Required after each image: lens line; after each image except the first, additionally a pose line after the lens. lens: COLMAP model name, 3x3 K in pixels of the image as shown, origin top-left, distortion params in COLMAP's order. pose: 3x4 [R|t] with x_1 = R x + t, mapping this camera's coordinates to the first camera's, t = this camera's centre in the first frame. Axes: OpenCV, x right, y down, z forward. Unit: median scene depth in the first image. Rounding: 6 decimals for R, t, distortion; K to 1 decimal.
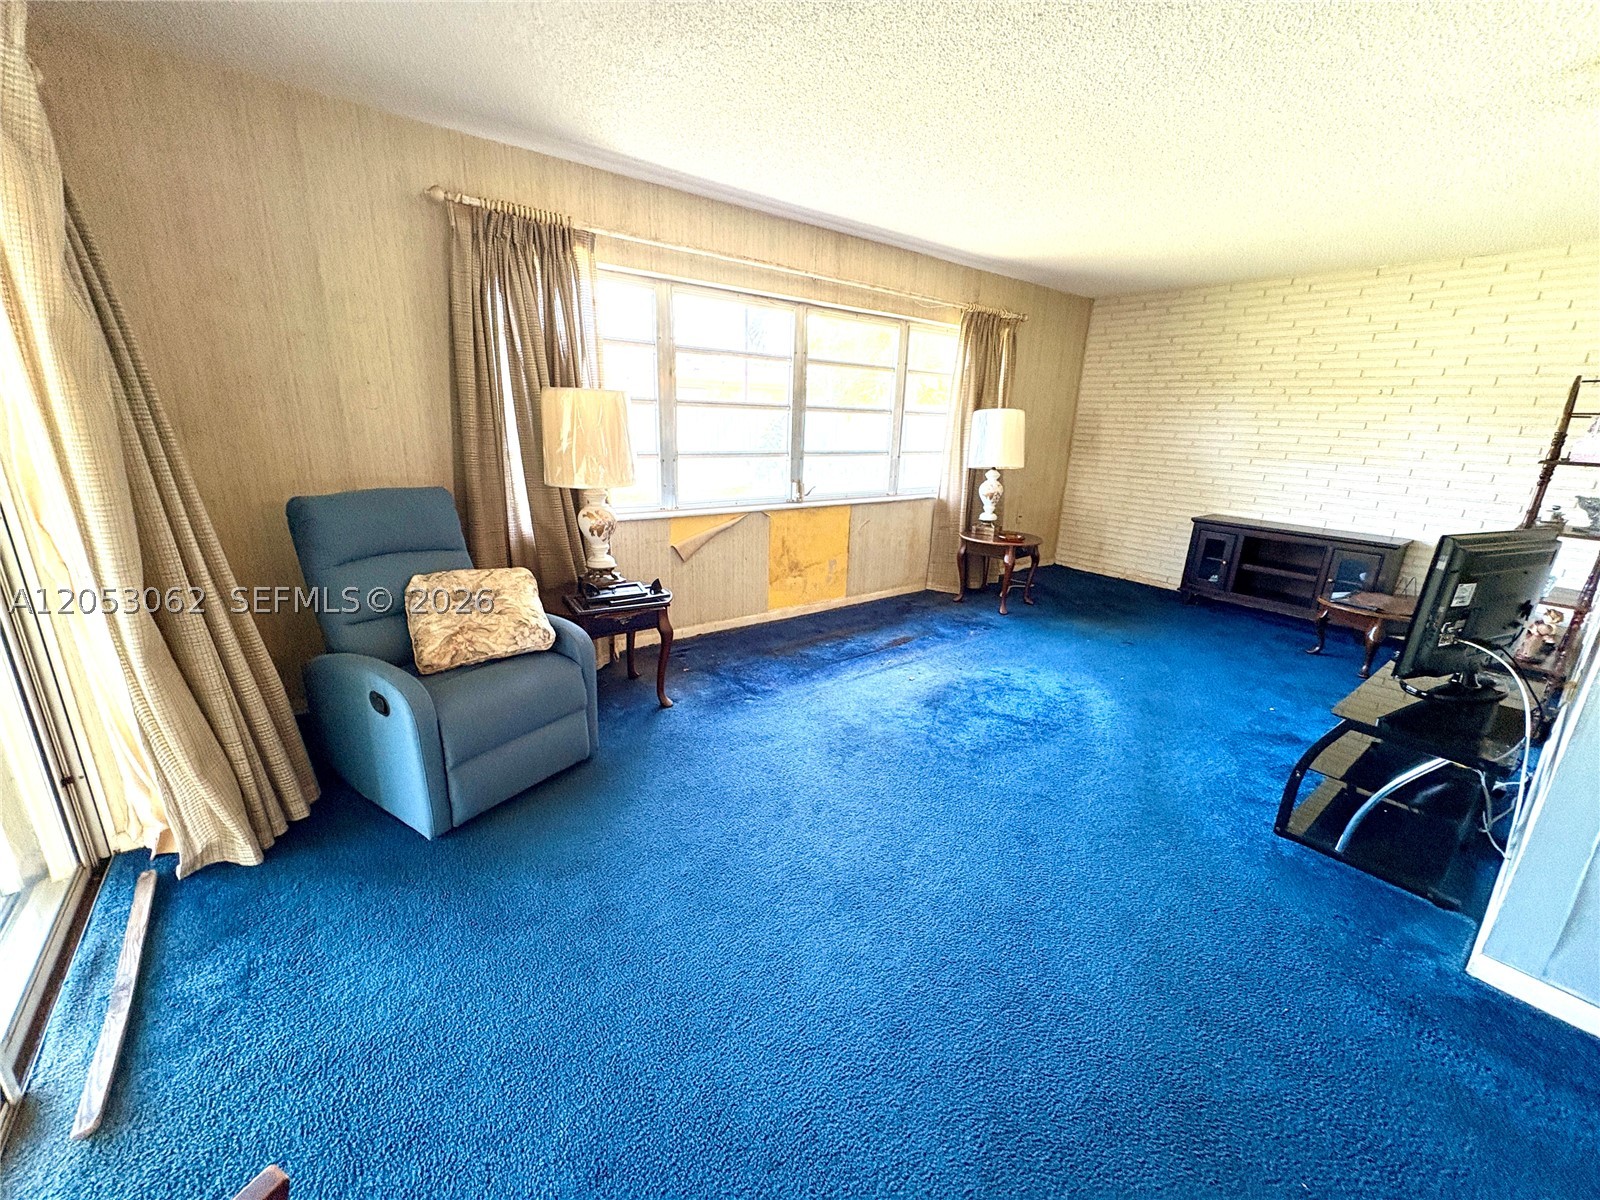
lens RADIAL K [[636.8, 0, 799.4], [0, 636.8, 603.8], [0, 0, 1]] dist [0.000088, -0.000852]
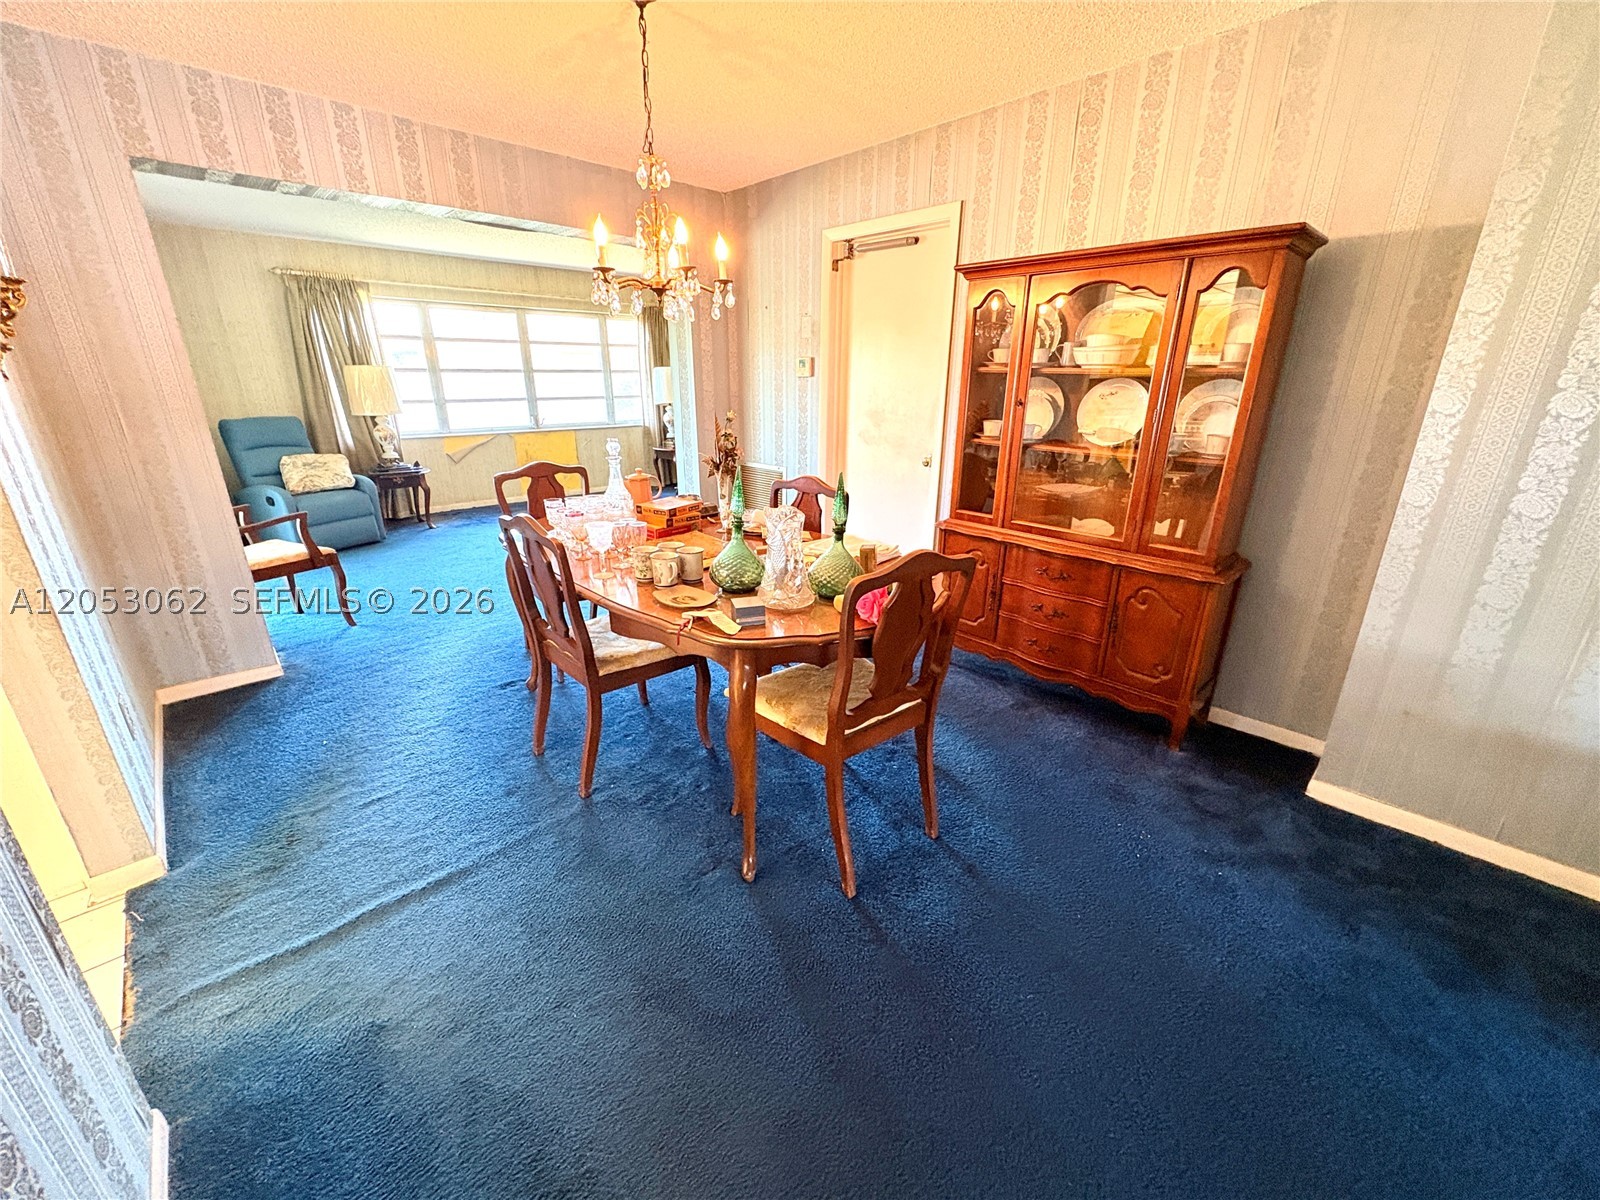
lens RADIAL K [[636.8, 0, 801.1], [0, 636.8, 605.5], [0, 0, 1]] dist [0.000088, -0.000852]
pose [[0.994174, -0.066602, 0.084751, 0.749209], [0.061610, 0.996283, 0.060209, 0.354307], [-0.088446, -0.054637, 0.994581, -1.079734]]
